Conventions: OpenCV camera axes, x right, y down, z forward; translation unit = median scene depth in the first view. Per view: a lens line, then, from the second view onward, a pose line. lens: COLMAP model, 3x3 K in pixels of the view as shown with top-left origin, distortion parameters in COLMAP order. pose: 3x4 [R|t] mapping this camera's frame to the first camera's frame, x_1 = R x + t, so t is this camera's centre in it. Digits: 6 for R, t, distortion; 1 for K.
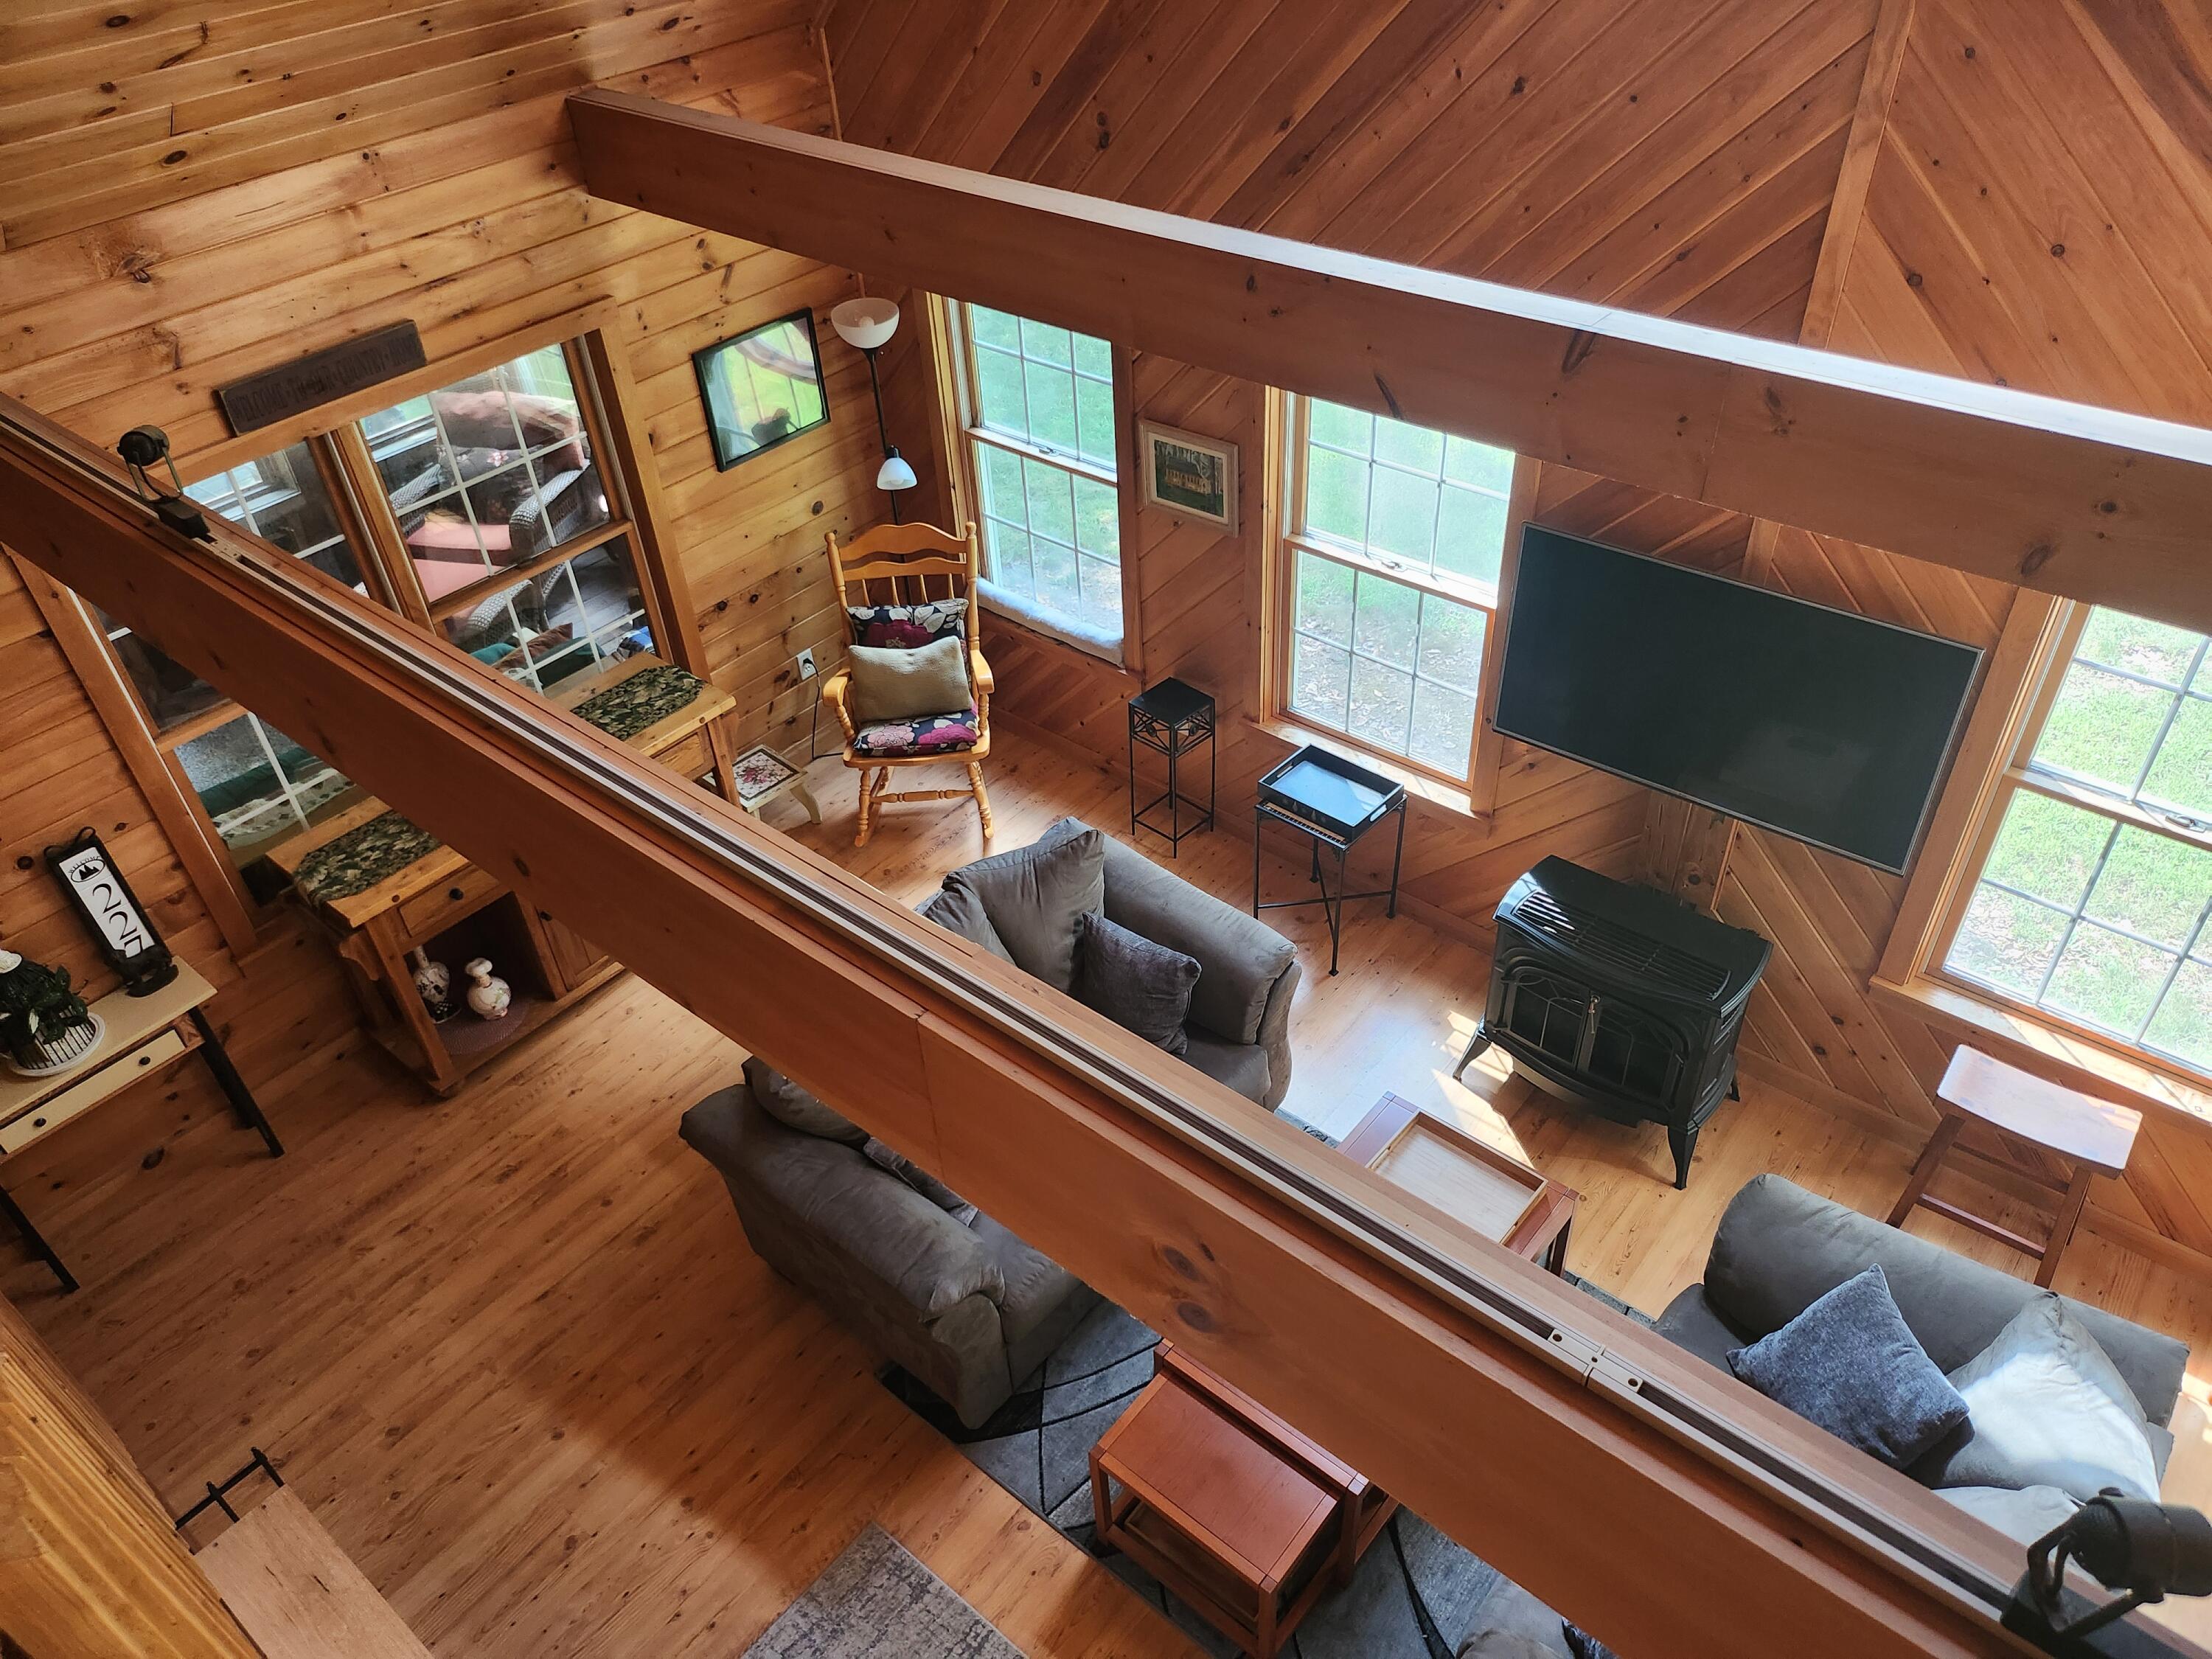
lens RADIAL K [[1567.1, 0, 1095.9], [0, 1567.1, 870.9], [0, 0, 1]] dist [0.032274, -0.015827]
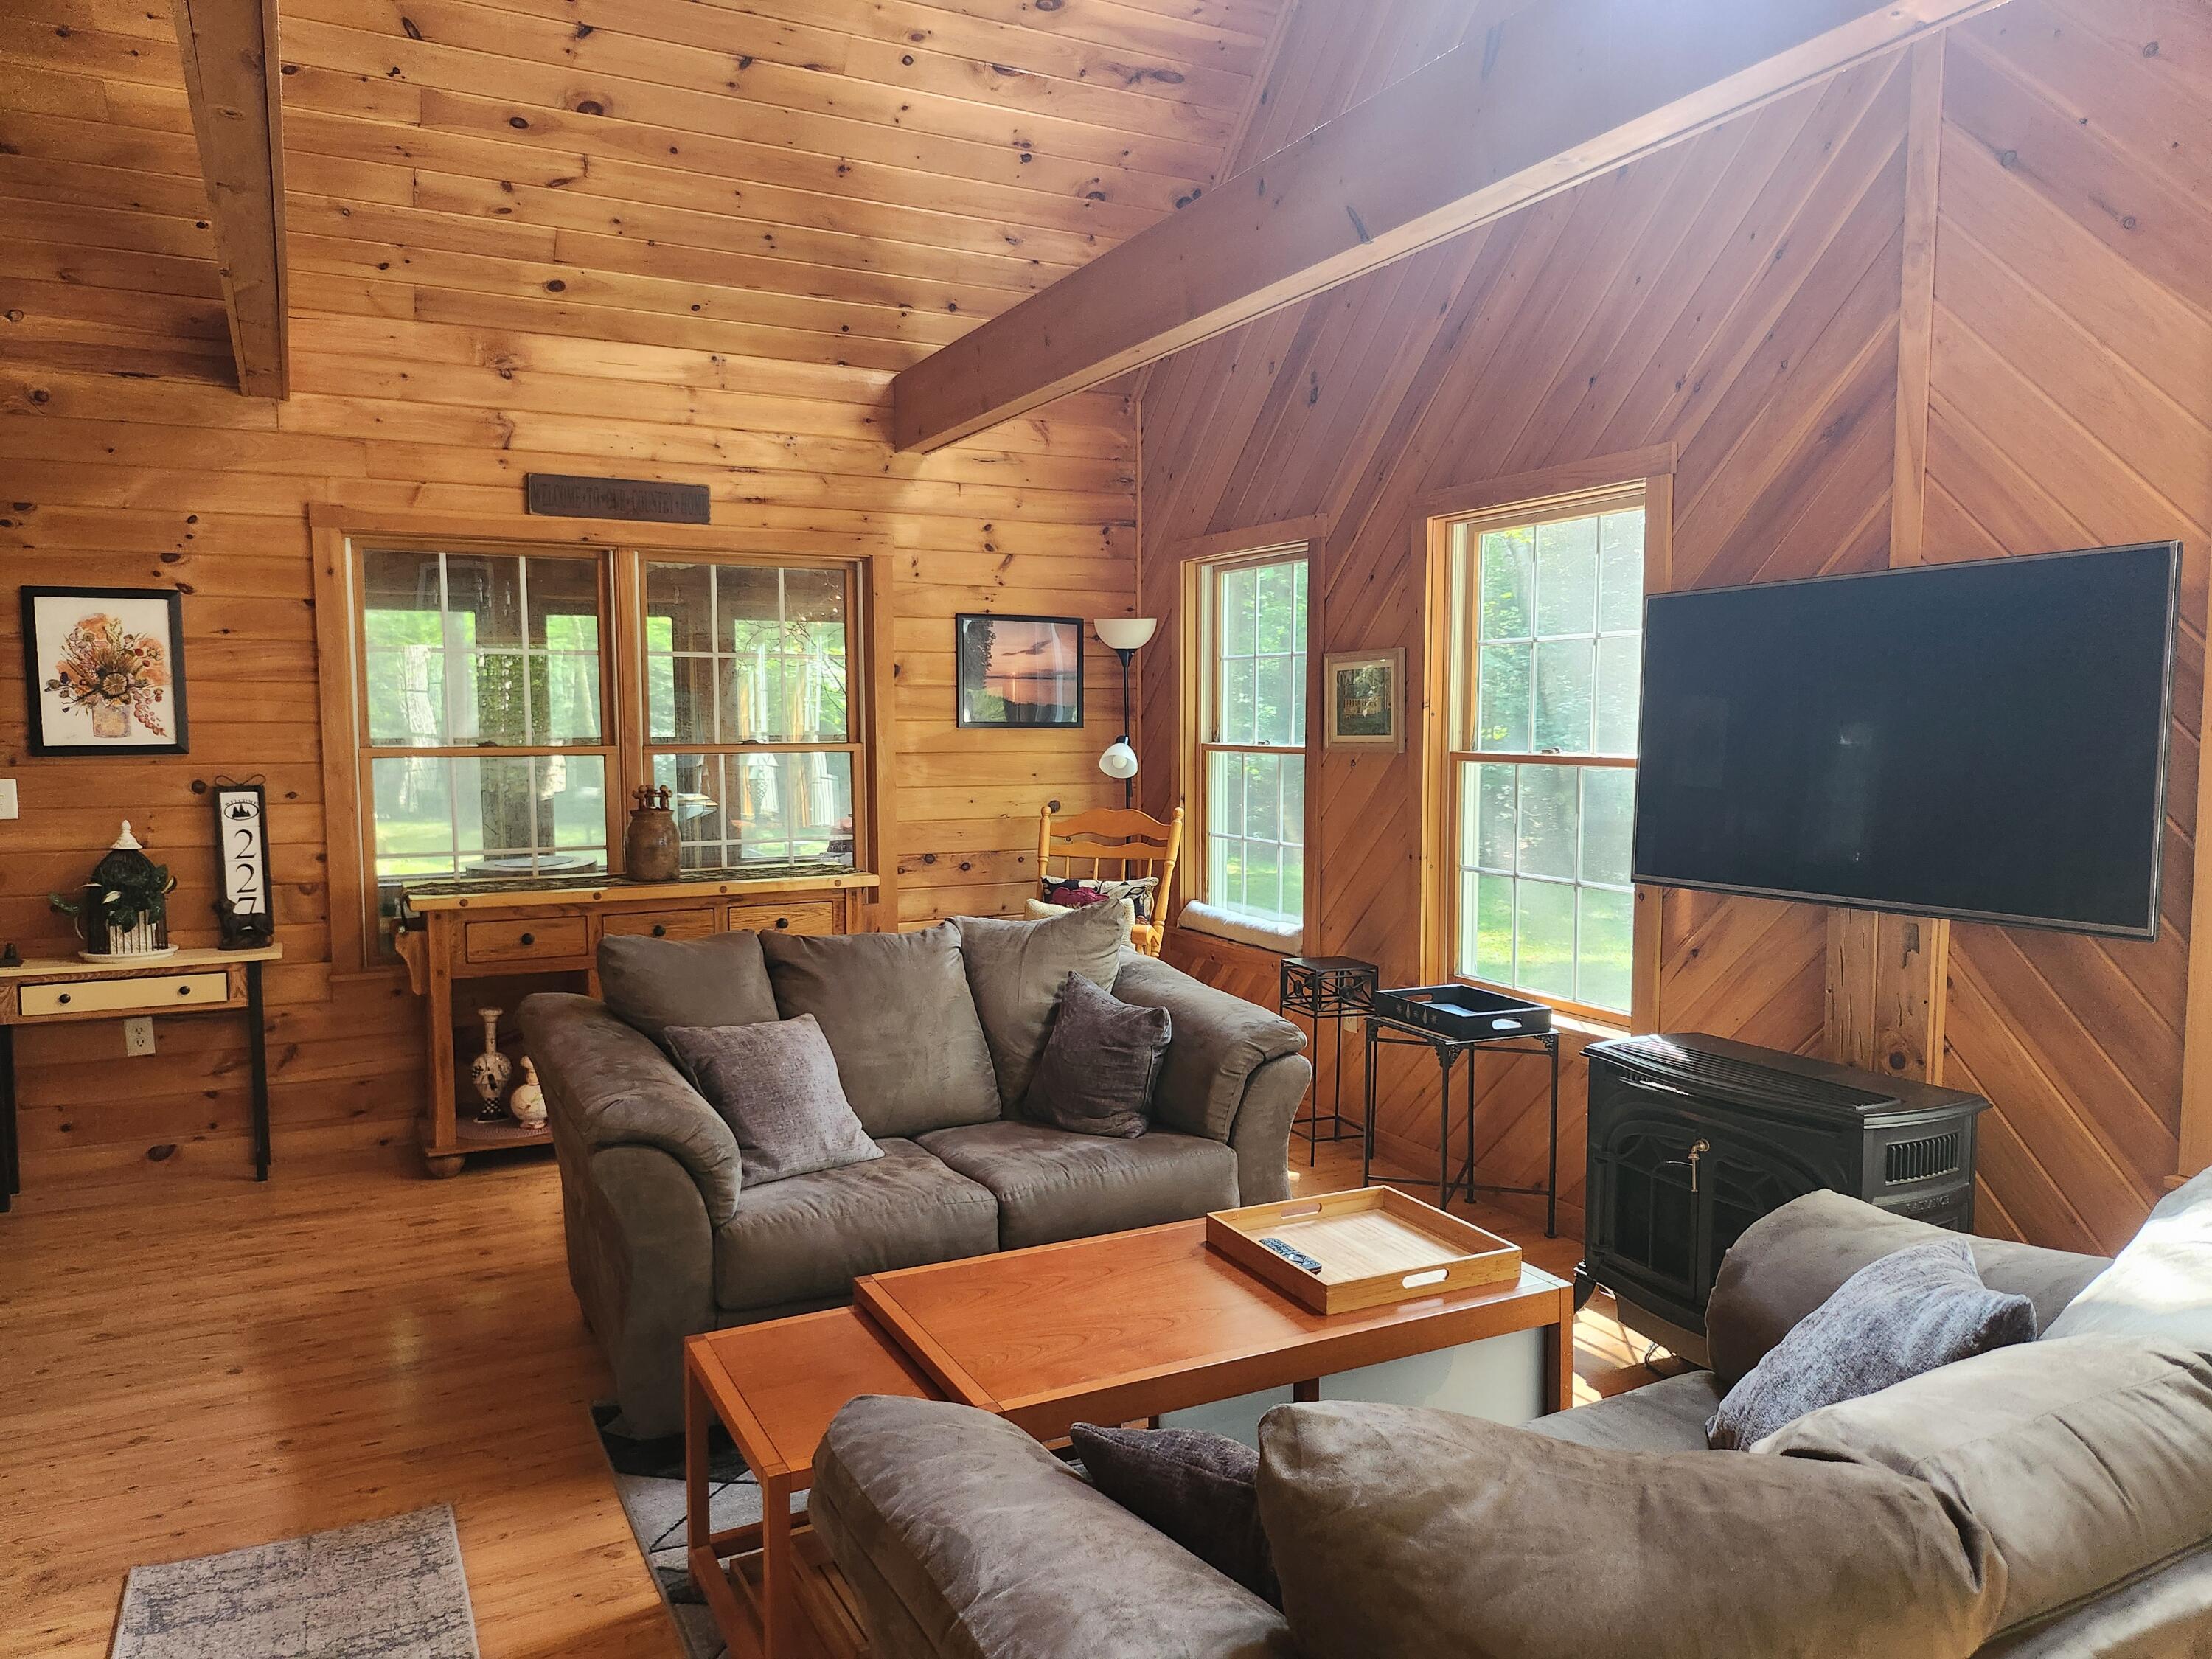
lens RADIAL K [[1567.1, 0, 1119.1], [0, 1567.1, 848.2], [0, 0, 1]] dist [0.032274, -0.015827]
pose [[0.923137, 0.086528, -0.374608, 0.318442], [-0.283517, 0.811311, -0.511265, 0.387777], [0.259685, 0.578176, 0.773483, 0.313232]]
